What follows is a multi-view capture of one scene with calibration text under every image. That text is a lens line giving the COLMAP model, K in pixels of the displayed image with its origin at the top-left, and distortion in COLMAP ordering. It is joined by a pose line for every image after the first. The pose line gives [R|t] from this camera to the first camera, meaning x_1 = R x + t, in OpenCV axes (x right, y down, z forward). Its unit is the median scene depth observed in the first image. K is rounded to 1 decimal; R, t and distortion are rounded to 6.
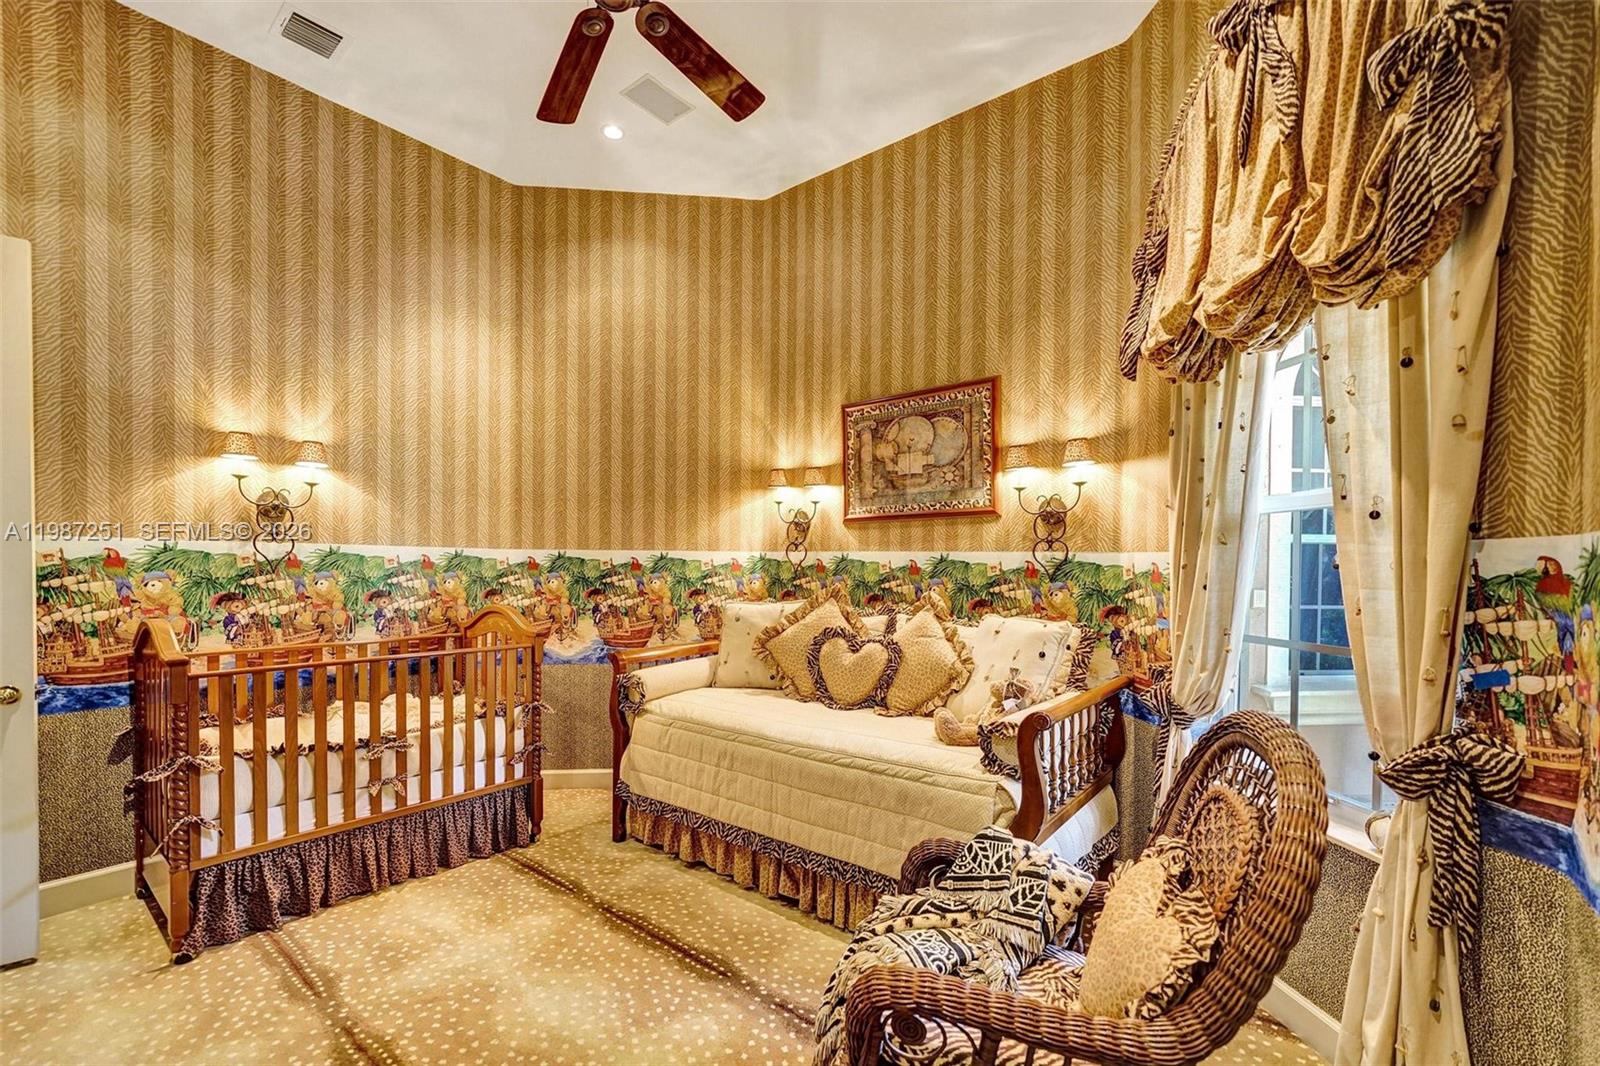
lens RADIAL K [[660.2, 0, 768.7], [0, 660.2, 578.9], [0, 0, 1]] dist [-0.023259, 0.001952]
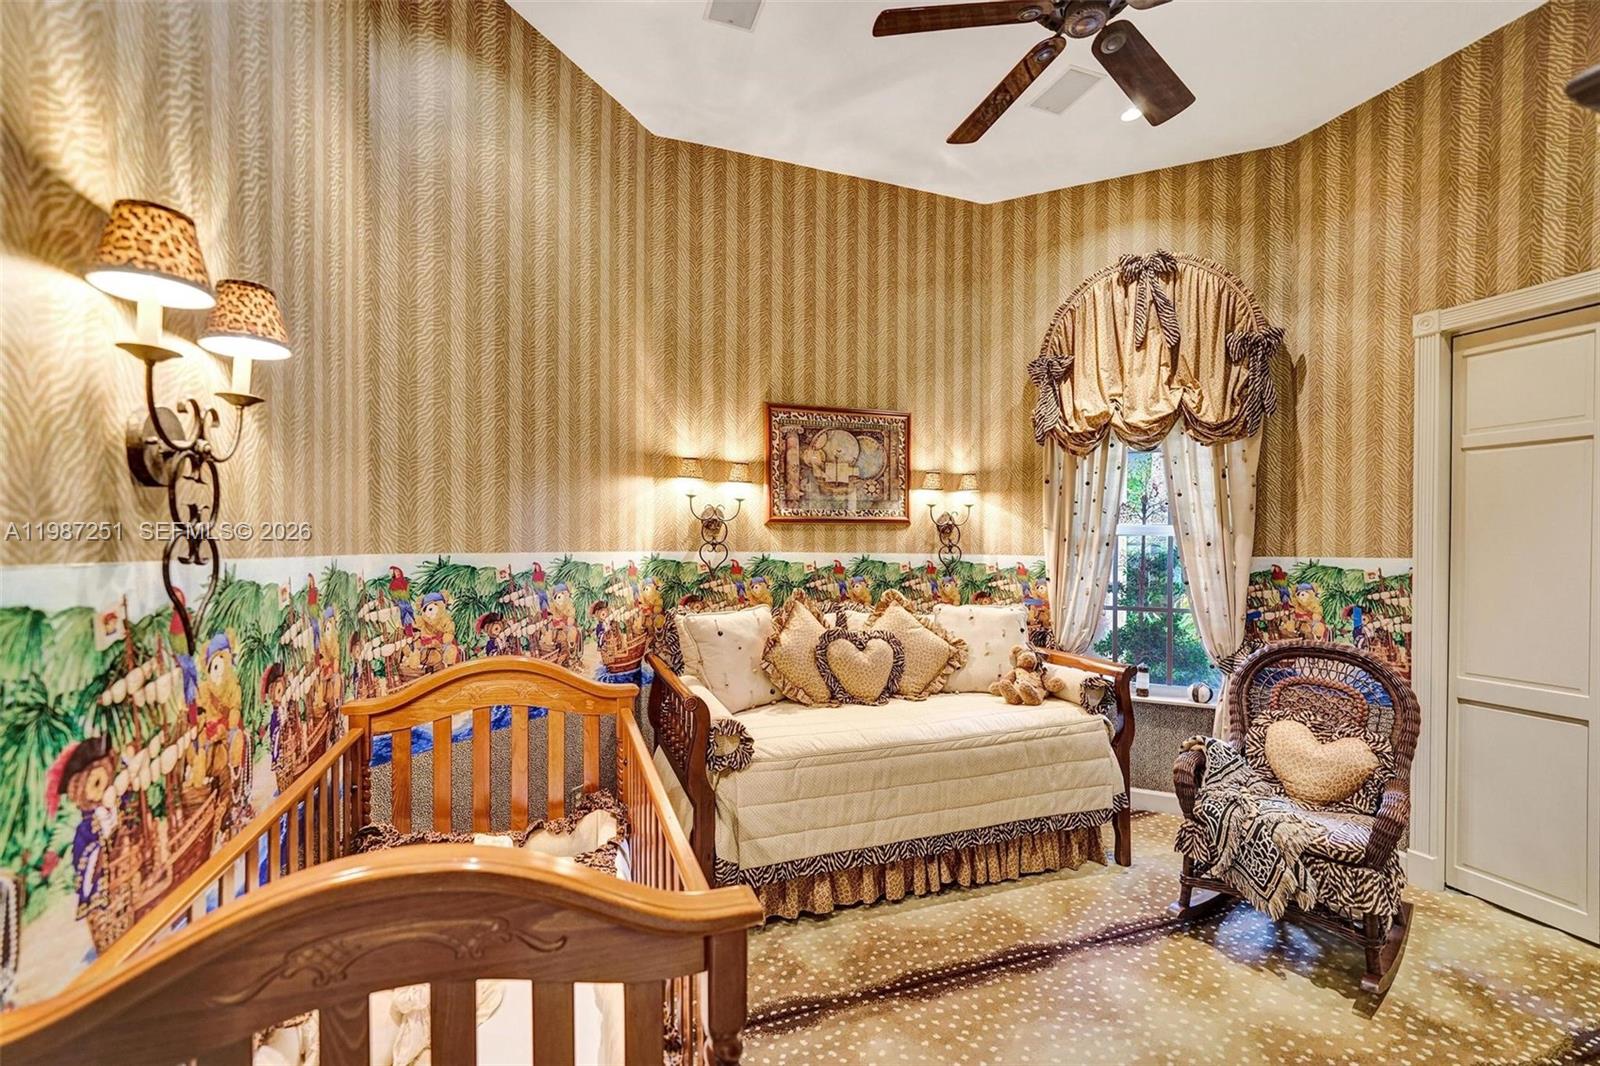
lens RADIAL K [[660.2, 0, 776.1], [0, 660.2, 552.6], [0, 0, 1]] dist [-0.023259, 0.001952]
pose [[0.525534, -0.016764, 0.850608, -0.706718], [0.016046, 0.999823, 0.009792, -0.049396], [-0.850621, 0.008503, 0.525710, 0.464175]]
